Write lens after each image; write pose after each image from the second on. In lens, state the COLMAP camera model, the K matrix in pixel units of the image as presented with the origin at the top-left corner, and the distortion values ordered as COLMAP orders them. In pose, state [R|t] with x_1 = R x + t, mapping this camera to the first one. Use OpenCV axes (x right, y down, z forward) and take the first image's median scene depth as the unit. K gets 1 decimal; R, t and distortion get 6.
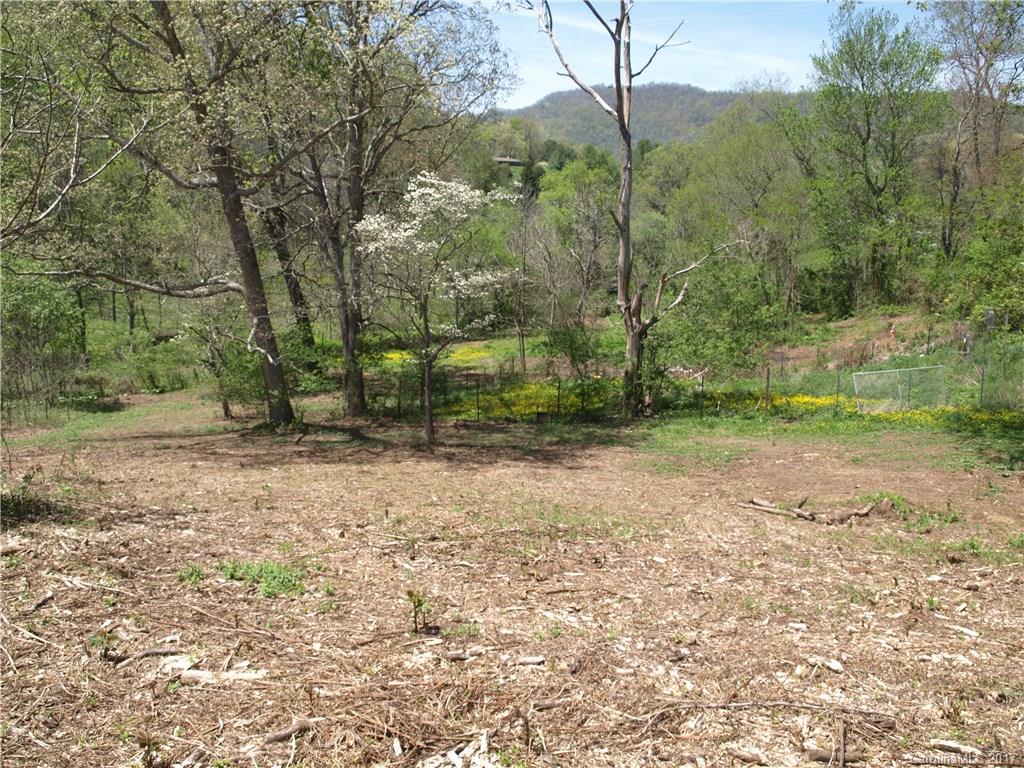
lens RADIAL K [[901.4, 0, 508.9], [0, 901.4, 381.3], [0, 0, 1]] dist [-0.056088, 0.030457]
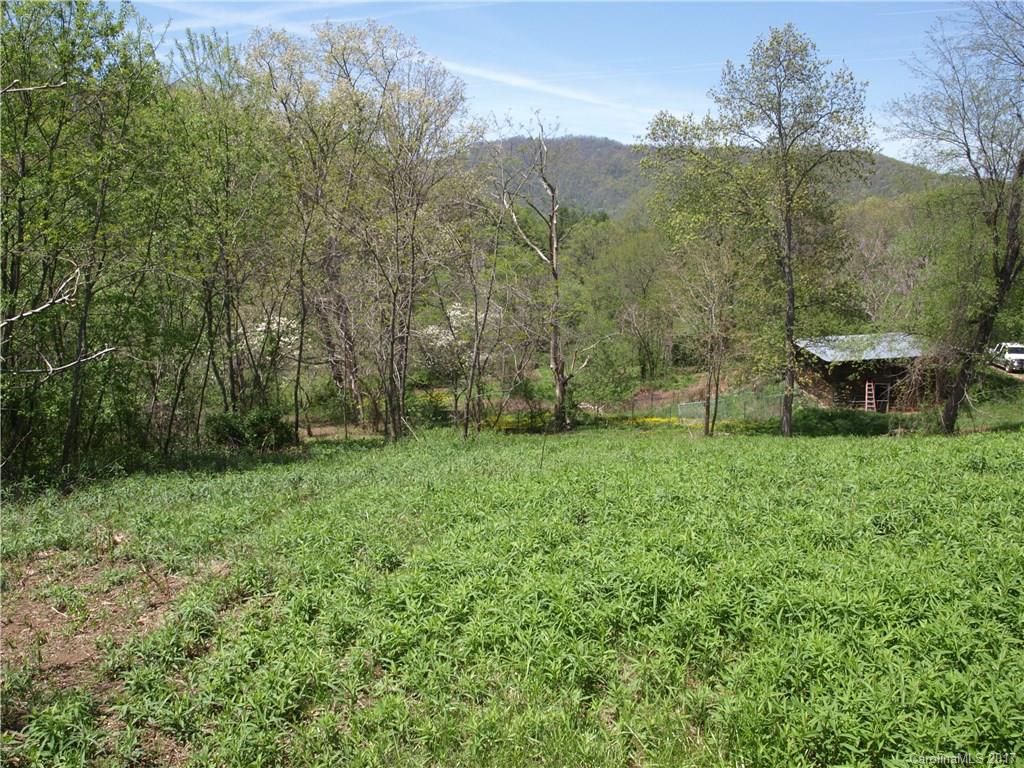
lens RADIAL K [[901.4, 0, 512.7], [0, 901.4, 384.2], [0, 0, 1]] dist [-0.056088, 0.030457]
pose [[0.995867, -0.004155, 0.090732, -0.117909], [0.008573, 0.998793, -0.048363, 0.034616], [-0.090422, 0.048941, 0.994700, -0.777838]]
